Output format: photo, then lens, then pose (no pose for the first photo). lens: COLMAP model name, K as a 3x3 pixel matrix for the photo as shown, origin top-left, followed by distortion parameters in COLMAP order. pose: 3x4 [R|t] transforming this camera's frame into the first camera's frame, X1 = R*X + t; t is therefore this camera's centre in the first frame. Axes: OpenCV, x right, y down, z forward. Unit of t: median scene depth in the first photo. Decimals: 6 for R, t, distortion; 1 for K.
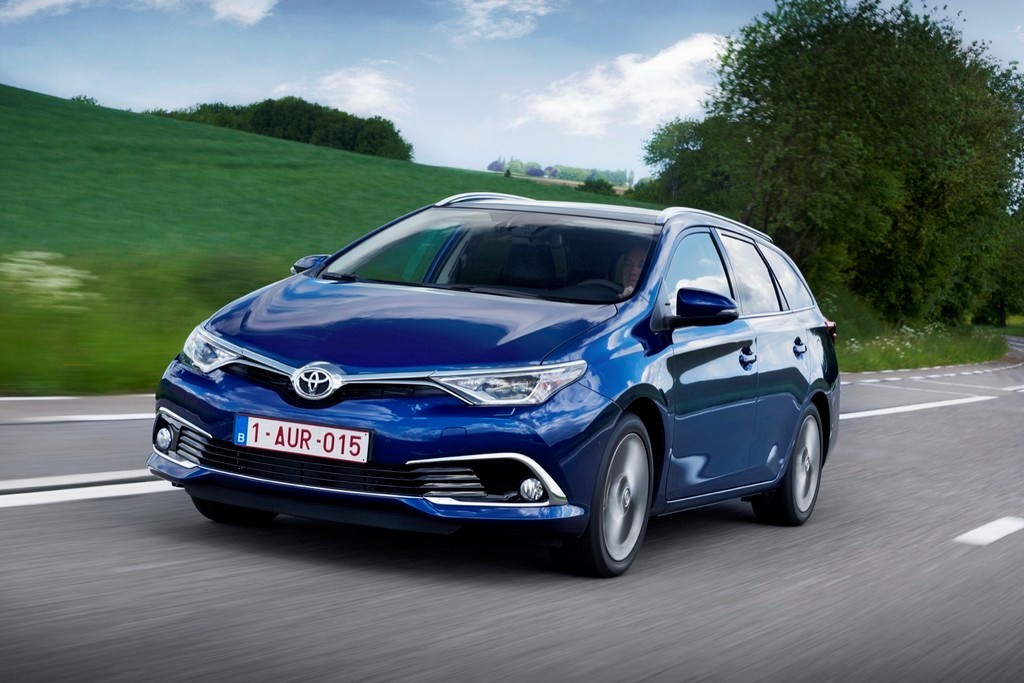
lens RADIAL K [[2018.2, 0, 513.6], [0, 2018.2, 340.7], [0, 0, 1]] dist [-0.102842, 0.000000]
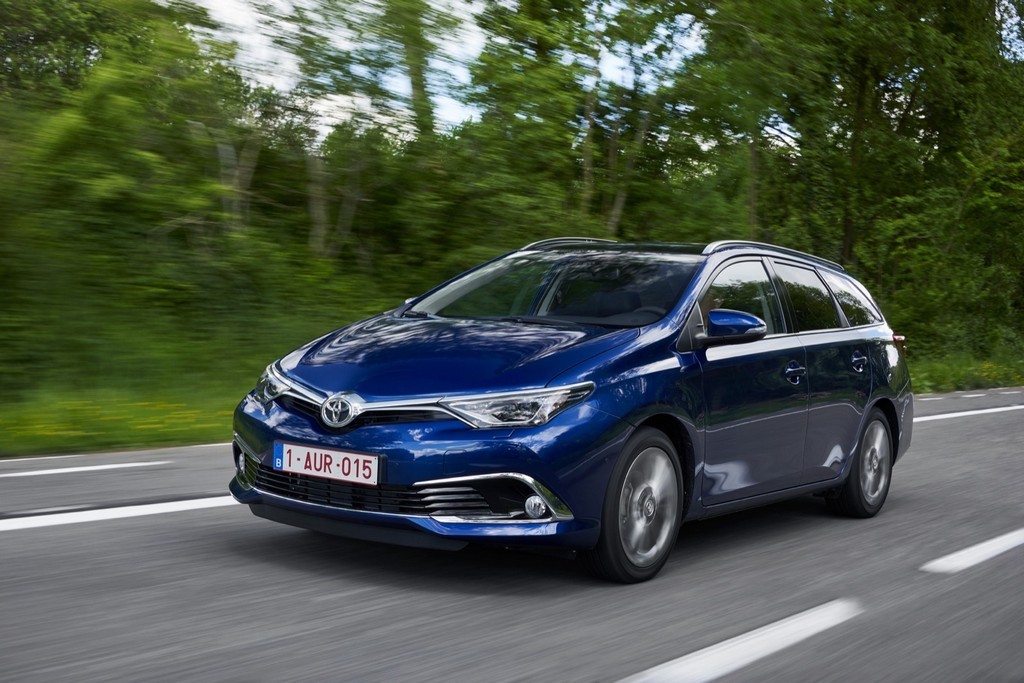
lens RADIAL K [[1372.5, 0, 506.9], [0, 1372.5, 343.4], [0, 0, 1]] dist [0.001623, 0.000000]
pose [[0.981199, -0.040879, -0.188620, 0.132189], [0.038200, 0.999111, -0.017815, 0.000983], [0.189181, 0.010275, 0.981889, 0.289352]]
